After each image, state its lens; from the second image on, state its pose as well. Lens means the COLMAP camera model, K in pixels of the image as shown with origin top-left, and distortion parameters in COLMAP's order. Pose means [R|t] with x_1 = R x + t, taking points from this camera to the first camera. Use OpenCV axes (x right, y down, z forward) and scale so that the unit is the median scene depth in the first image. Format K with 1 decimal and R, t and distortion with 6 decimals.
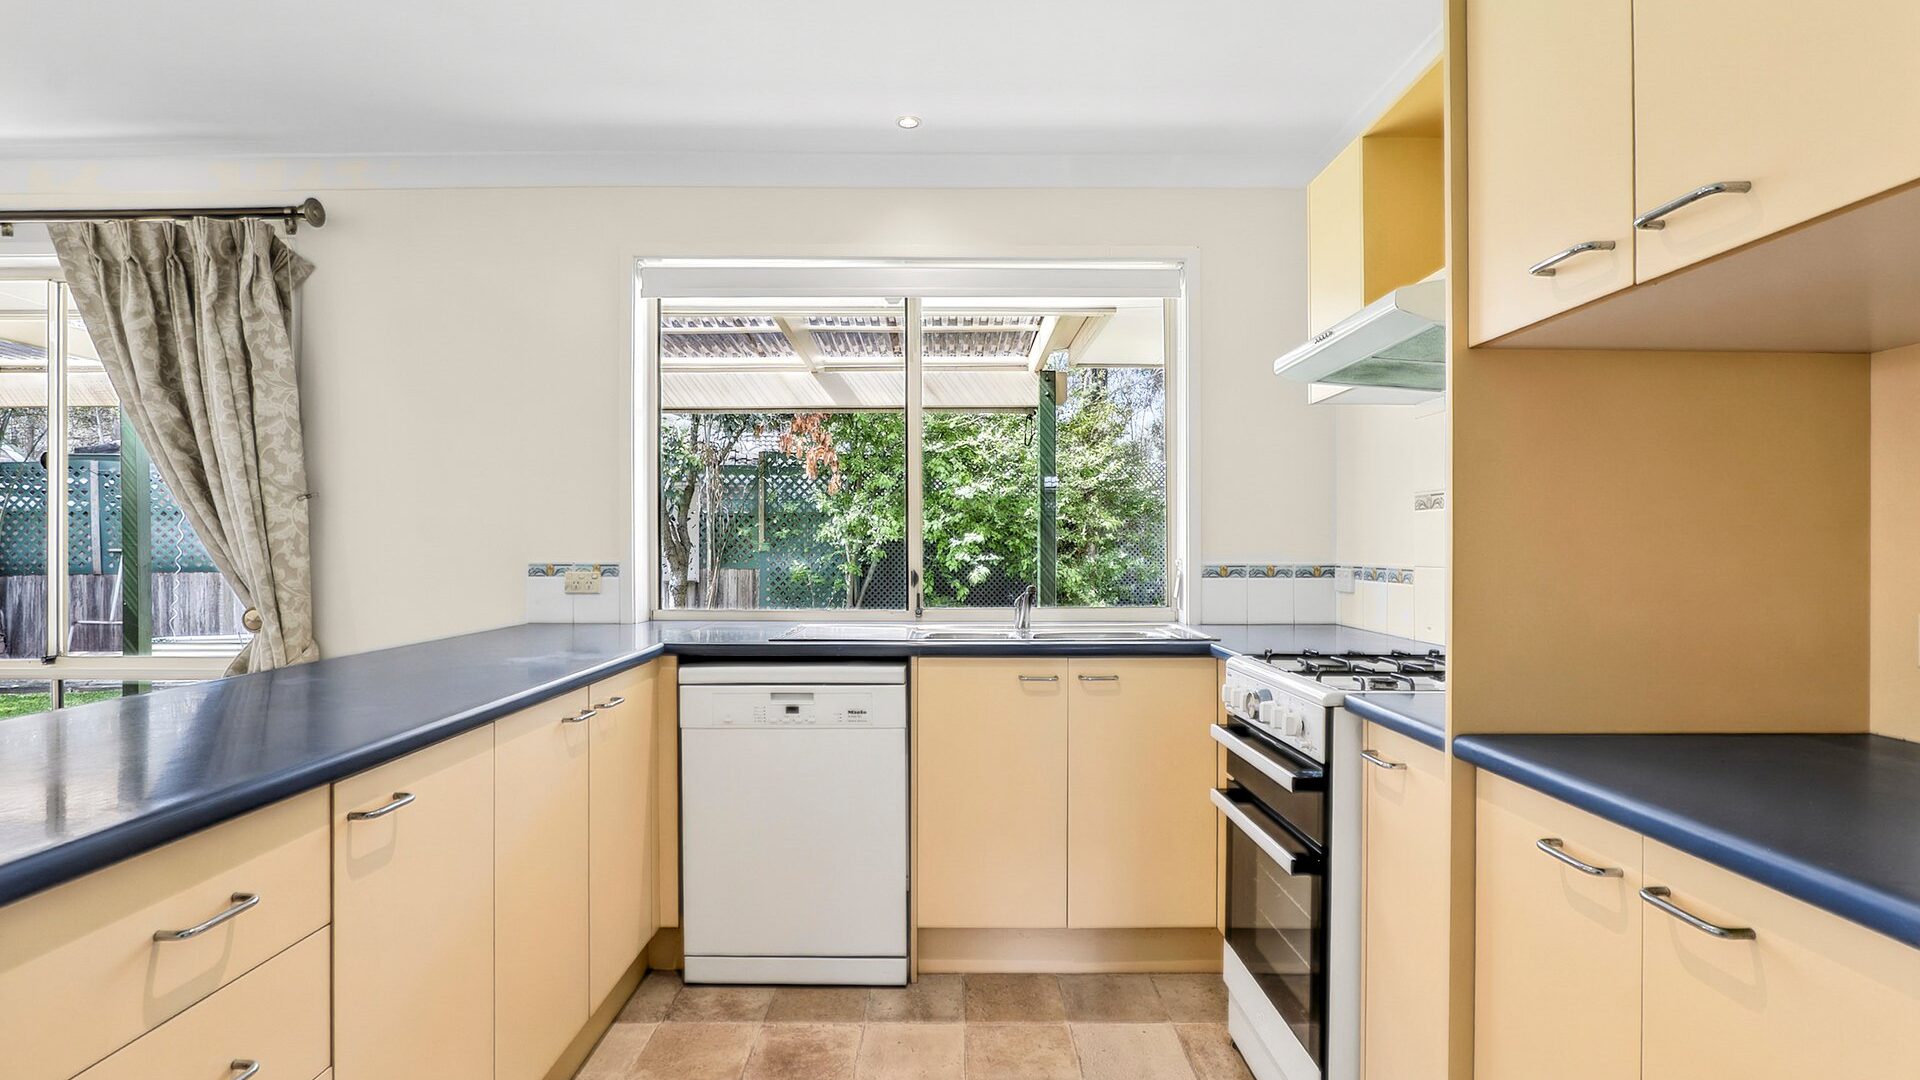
lens RADIAL K [[880.3, 0, 956.6], [0, 880.3, 532.1], [0, 0, 1]] dist [-0.001794, -0.000400]
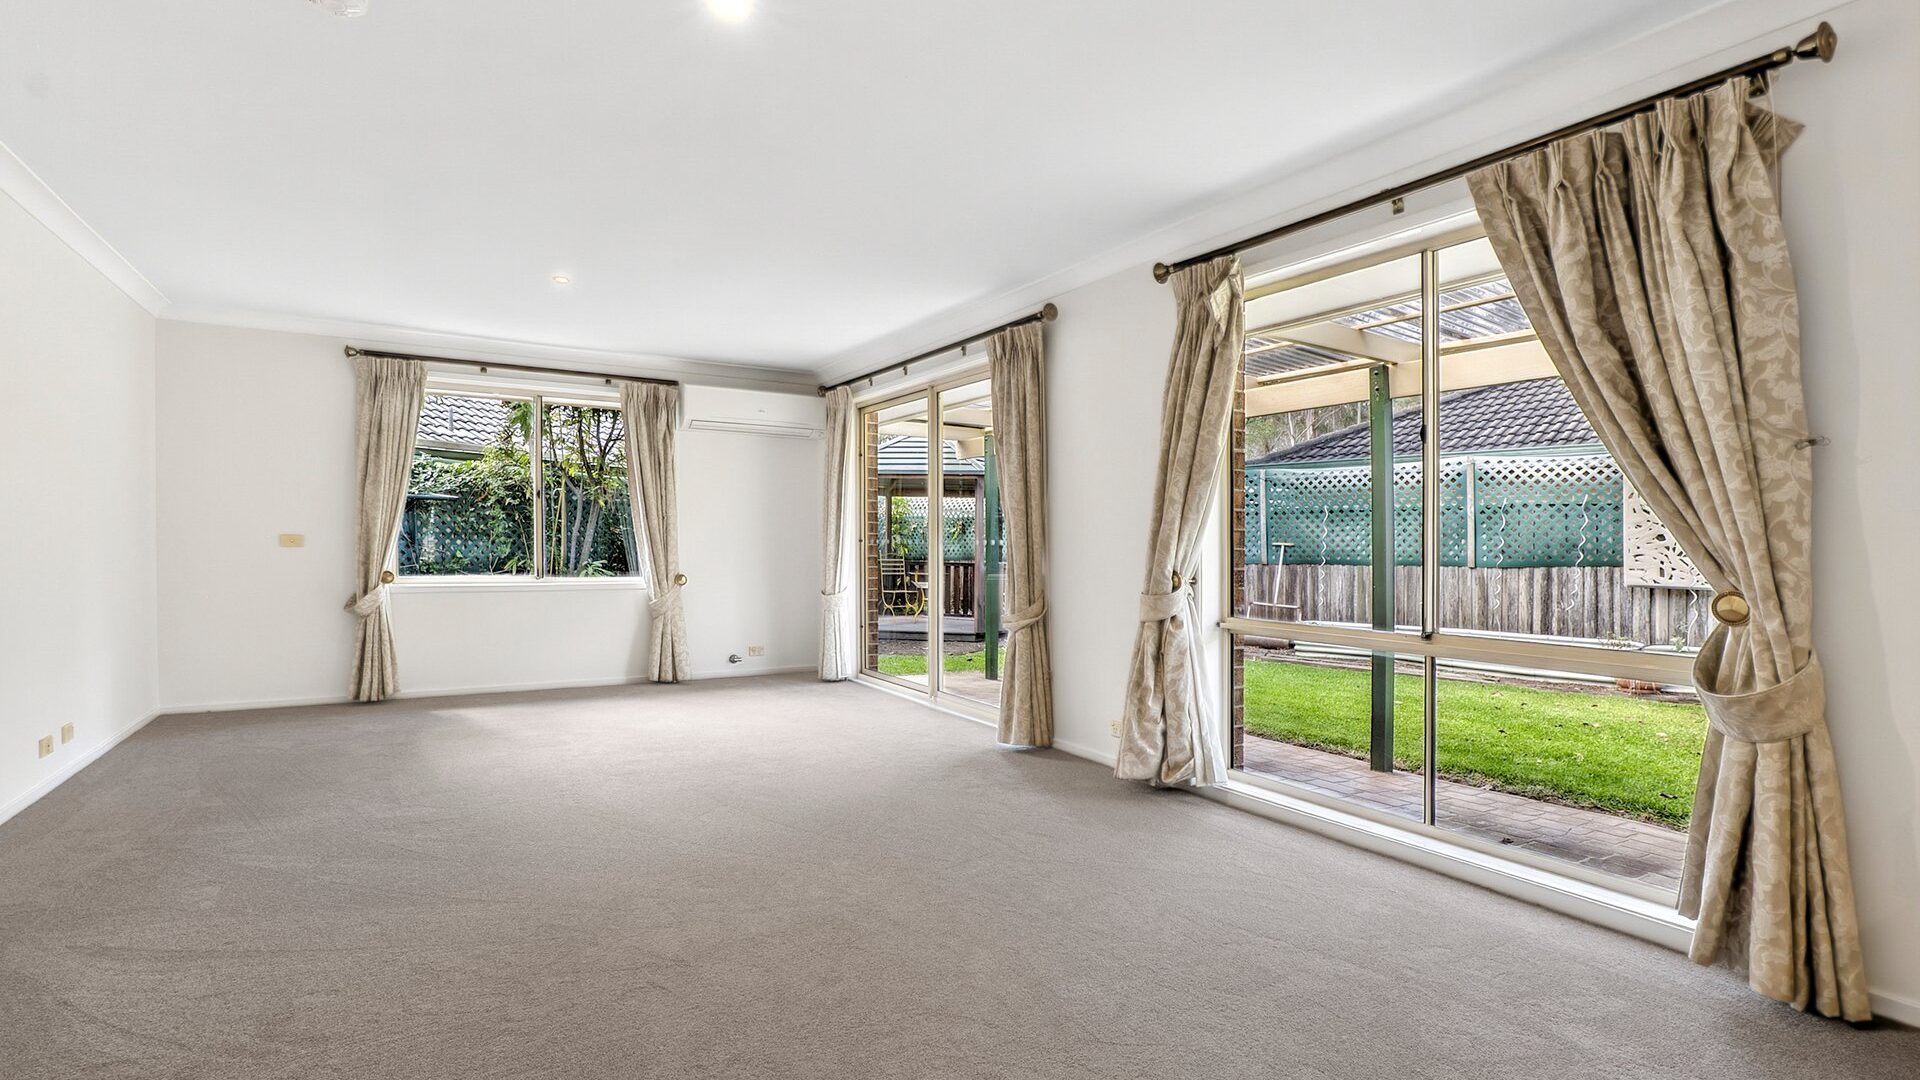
lens RADIAL K [[880.3, 0, 979.2], [0, 880.3, 551.7], [0, 0, 1]] dist [-0.001794, -0.000400]
pose [[0.560700, 0.012839, -0.827920, -0.533118], [-0.003471, 0.999907, 0.013156, 0.042358], [0.828012, -0.004502, 0.560693, 0.033403]]
